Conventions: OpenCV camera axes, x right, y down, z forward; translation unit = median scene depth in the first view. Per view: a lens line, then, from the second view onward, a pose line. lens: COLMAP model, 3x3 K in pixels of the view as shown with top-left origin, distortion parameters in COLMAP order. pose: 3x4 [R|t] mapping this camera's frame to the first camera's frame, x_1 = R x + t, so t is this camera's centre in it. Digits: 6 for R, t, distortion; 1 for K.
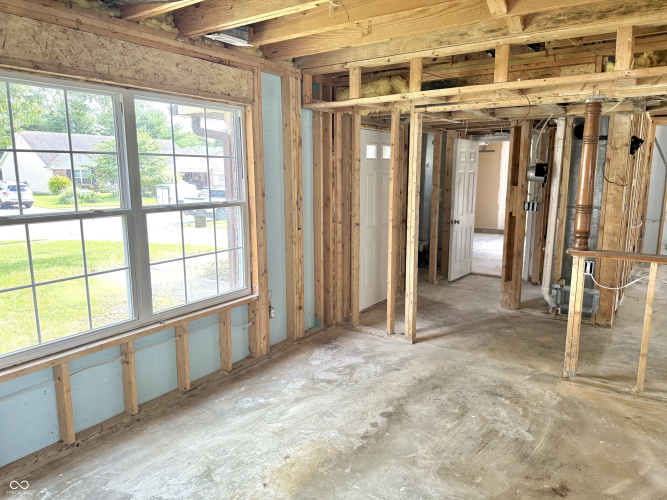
lens RADIAL K [[474.2, 0, 338.9], [0, 474.2, 250.3], [0, 0, 1]] dist [0.076454, -0.084728]
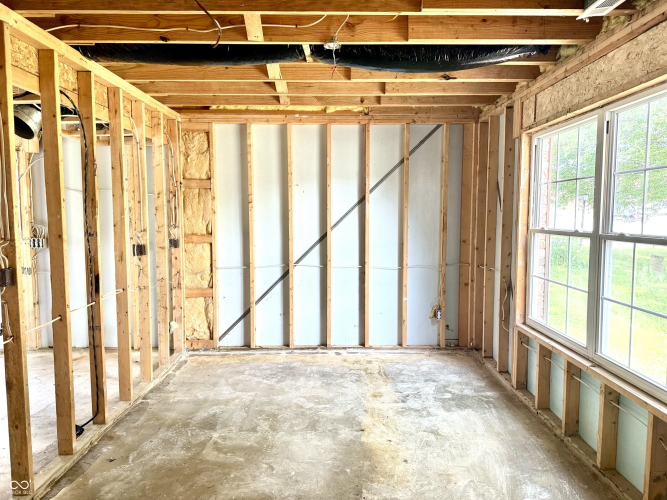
lens RADIAL K [[474.2, 0, 337.6], [0, 474.2, 249.9], [0, 0, 1]] dist [0.076454, -0.084728]
pose [[-0.813784, 0.049130, -0.579087, 0.580900], [-0.098457, 0.970363, 0.220685, -0.230545], [0.572767, 0.236605, -0.784829, 1.572375]]
